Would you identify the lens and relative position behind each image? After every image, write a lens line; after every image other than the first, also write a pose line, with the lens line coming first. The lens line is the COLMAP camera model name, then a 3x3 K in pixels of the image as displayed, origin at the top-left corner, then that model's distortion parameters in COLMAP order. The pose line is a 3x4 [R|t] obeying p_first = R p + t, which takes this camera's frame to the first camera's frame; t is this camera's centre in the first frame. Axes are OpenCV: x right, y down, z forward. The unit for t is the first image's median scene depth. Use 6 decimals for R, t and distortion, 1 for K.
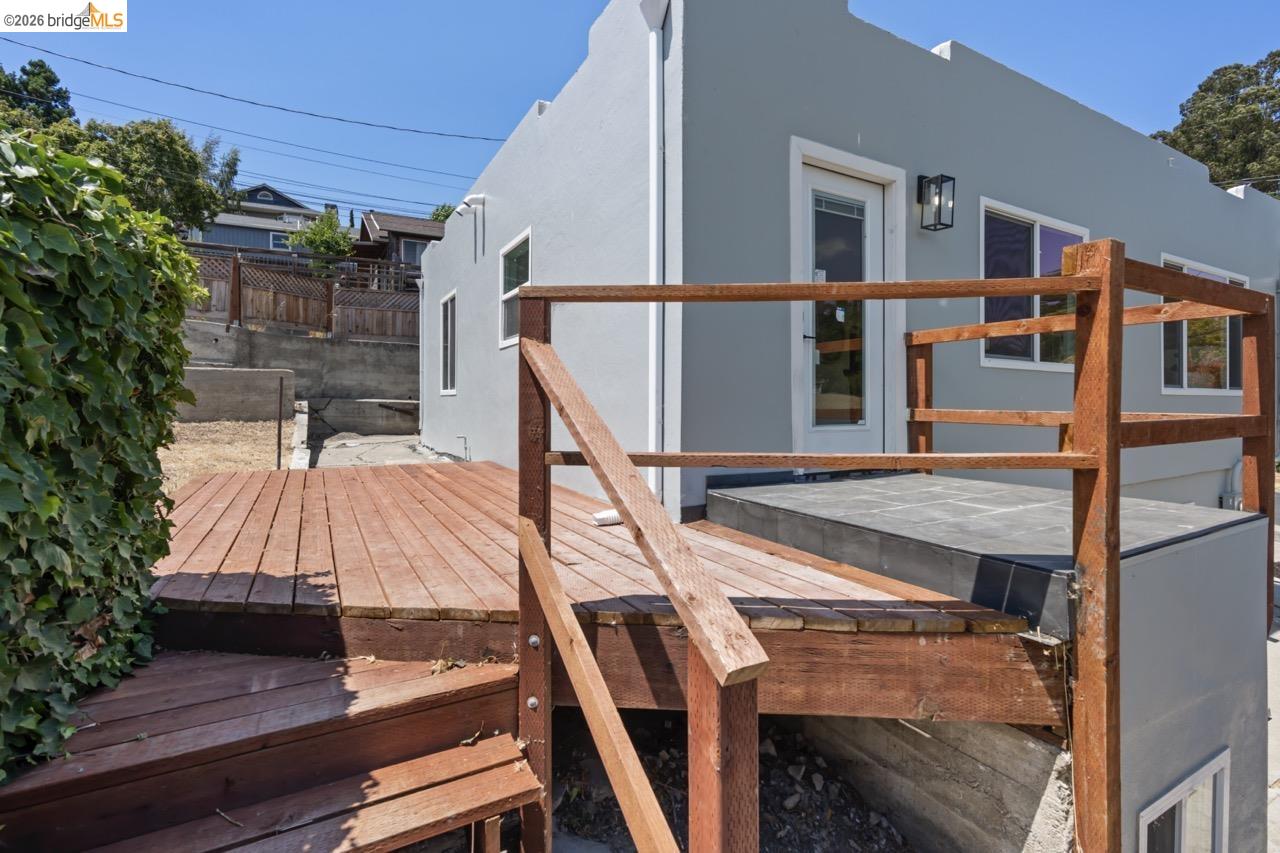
lens RADIAL K [[588.2, 0, 638.1], [0, 588.2, 410.2], [0, 0, 1]] dist [0.000092, 0.000573]
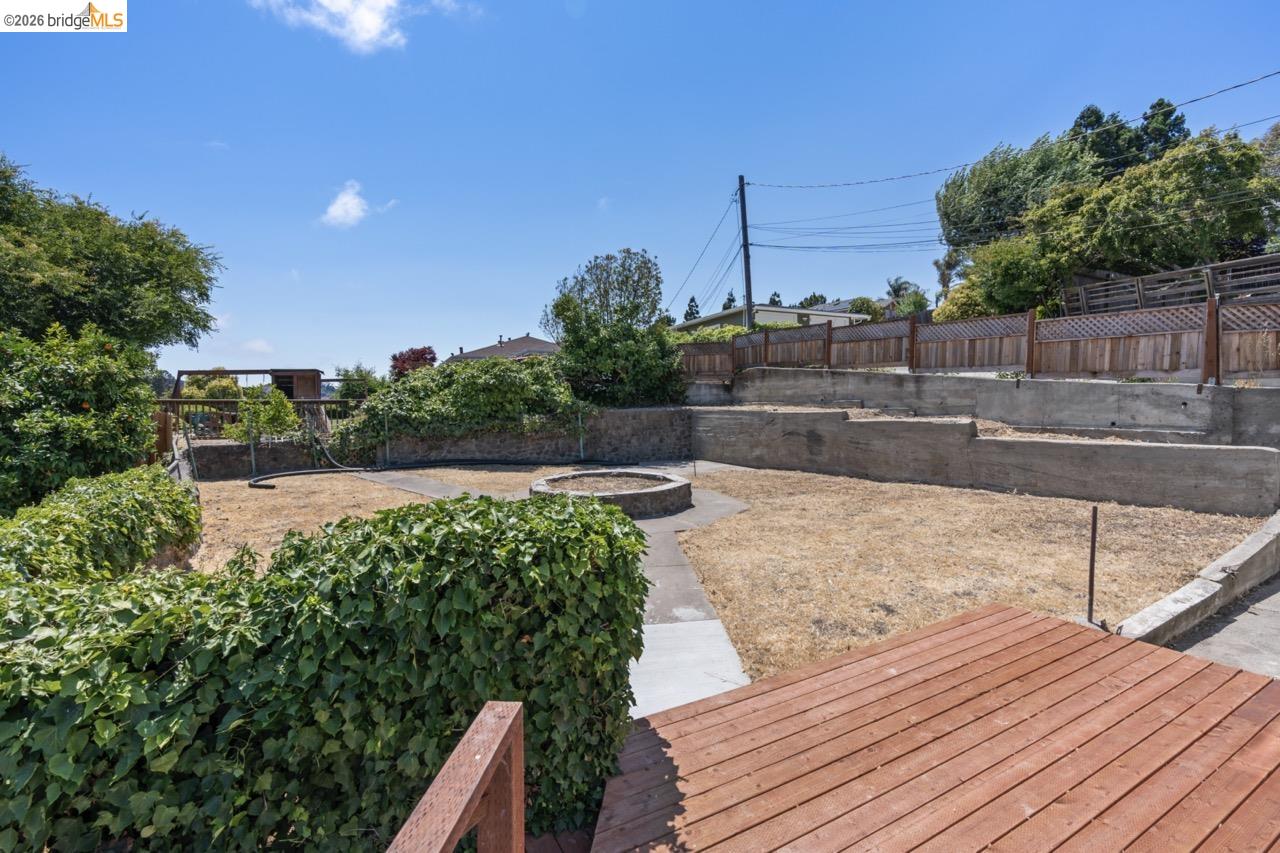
lens RADIAL K [[575.2, 0, 640.0], [0, 575.2, 426.5], [0, 0, 1]] dist [0.000614, 0.000047]
pose [[0.006353, 0.022049, -0.999737, 0.098262], [0.000181, 0.999757, 0.022050, -0.104425], [0.999980, -0.000321, 0.006347, 0.216394]]
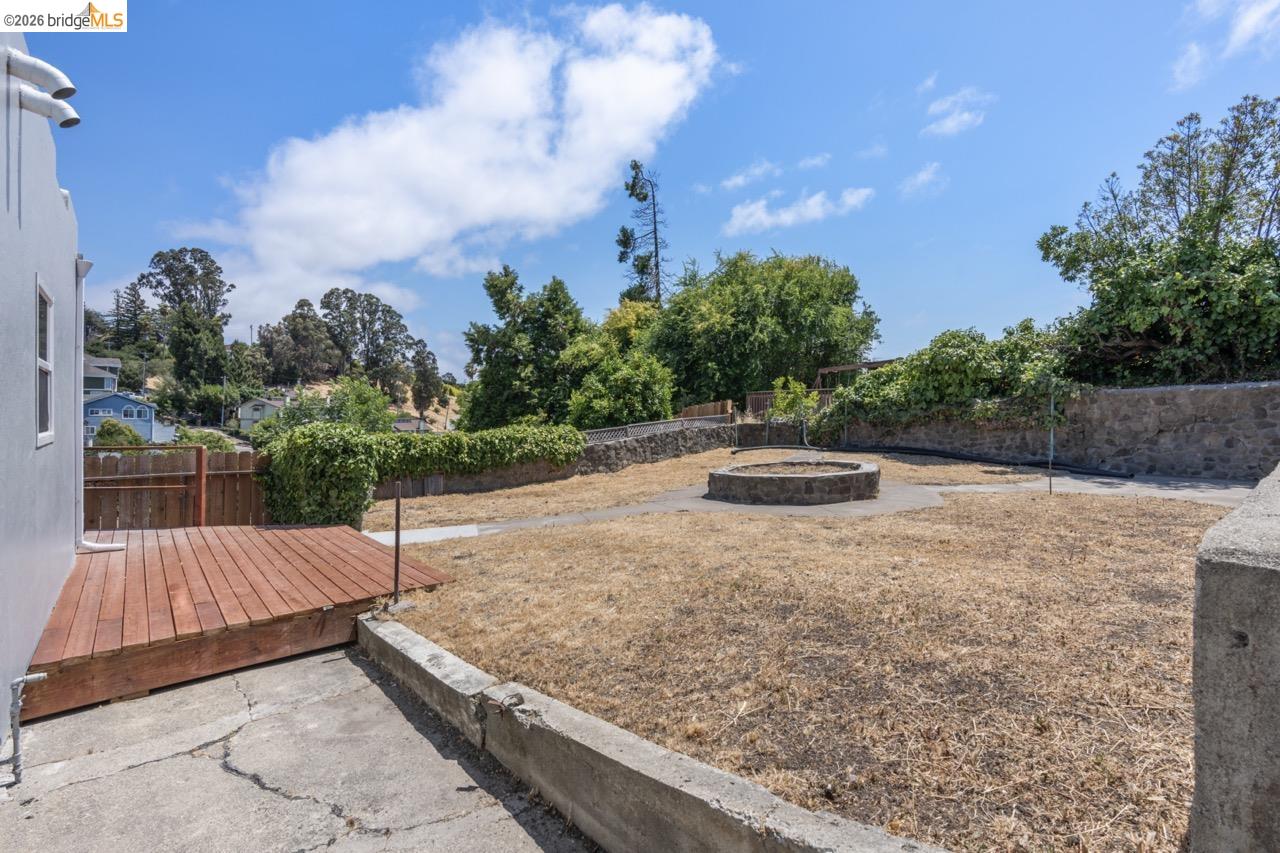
lens RADIAL K [[635.4, 0, 640.0], [0, 635.4, 426.5], [0, 0, 1]] dist [0.003291, 0.000333]
pose [[-0.987033, 0.006800, -0.160372, -0.484746], [0.001861, 0.999520, 0.030923, -0.086465], [0.160506, 0.030223, -0.986572, 1.113082]]
